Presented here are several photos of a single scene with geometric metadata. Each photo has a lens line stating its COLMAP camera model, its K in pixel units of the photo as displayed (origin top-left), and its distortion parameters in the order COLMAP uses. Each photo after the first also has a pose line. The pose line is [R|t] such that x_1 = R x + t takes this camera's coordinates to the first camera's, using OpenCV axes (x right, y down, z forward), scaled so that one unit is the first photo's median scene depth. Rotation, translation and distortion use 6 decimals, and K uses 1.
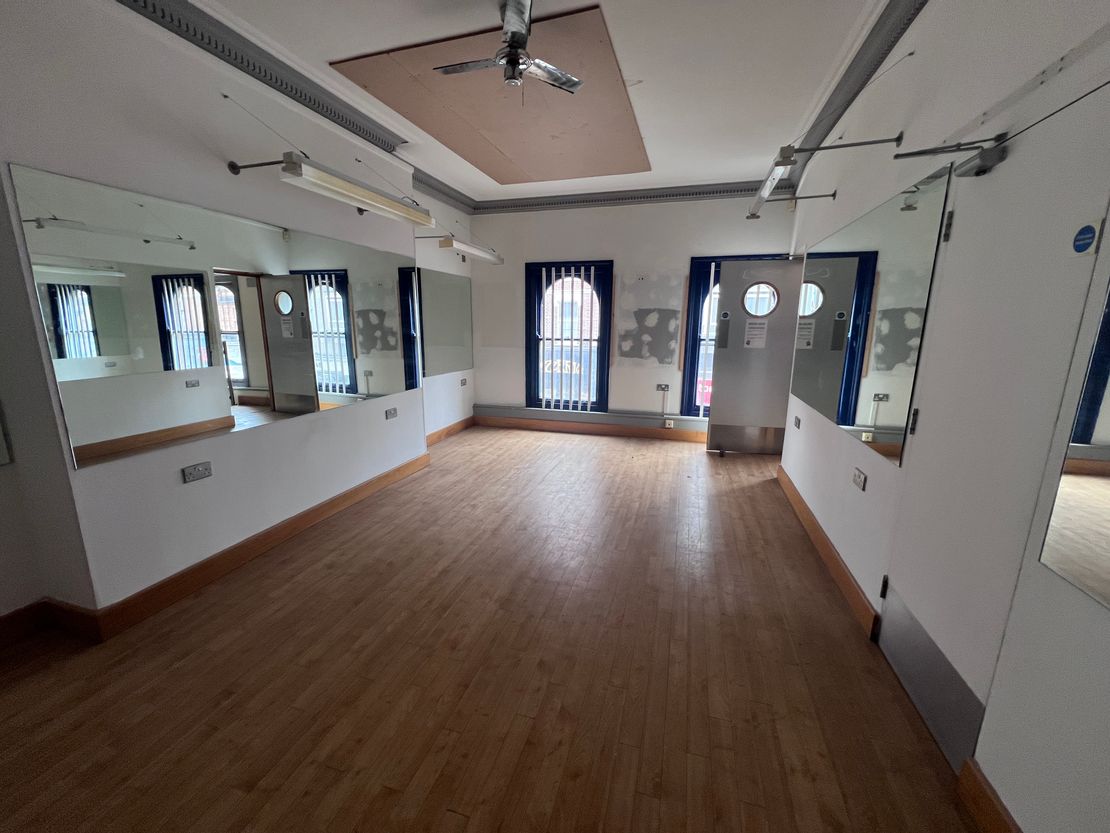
lens RADIAL K [[449.9, 0, 552.2], [0, 449.9, 412.2], [0, 0, 1]] dist [0.000241, -0.000077]
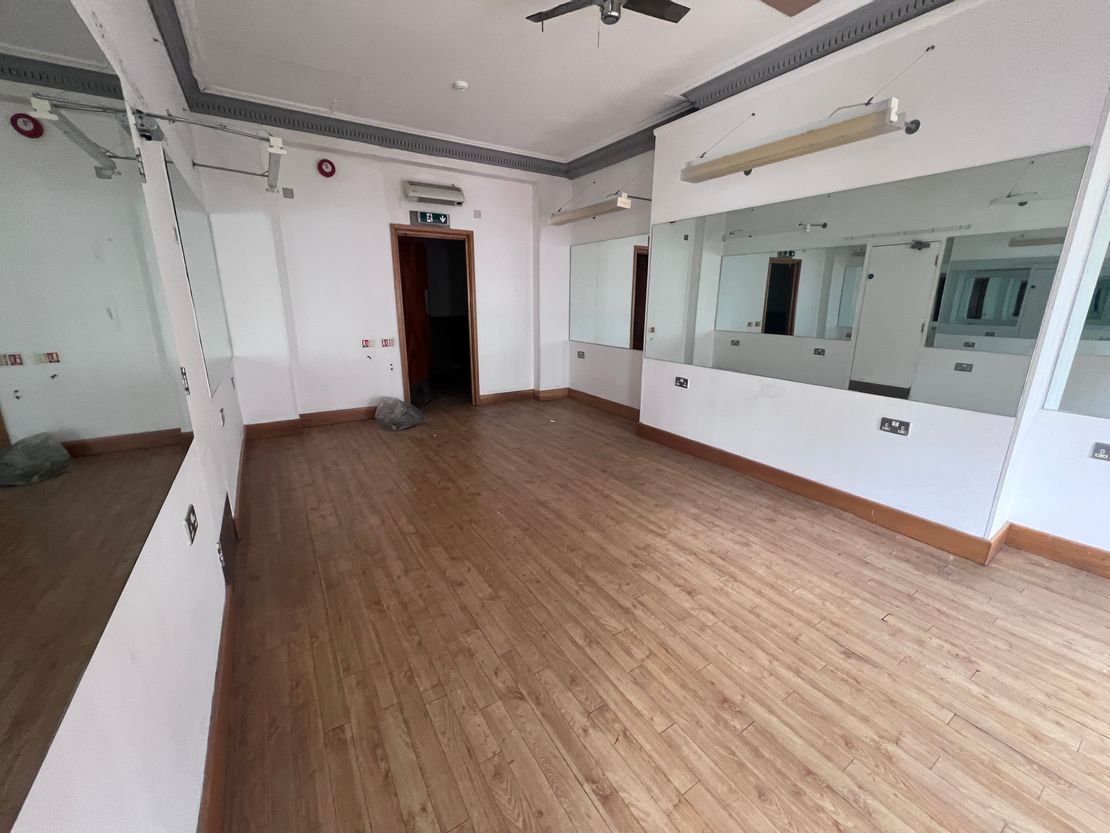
lens RADIAL K [[449.9, 0, 556.1], [0, 449.9, 414.4], [0, 0, 1]] dist [0.000241, -0.000077]
pose [[-0.654719, 0.181288, -0.733811, 0.606800], [-0.156816, 0.917113, 0.366486, -0.235854], [0.739427, 0.355018, -0.572022, 1.304689]]
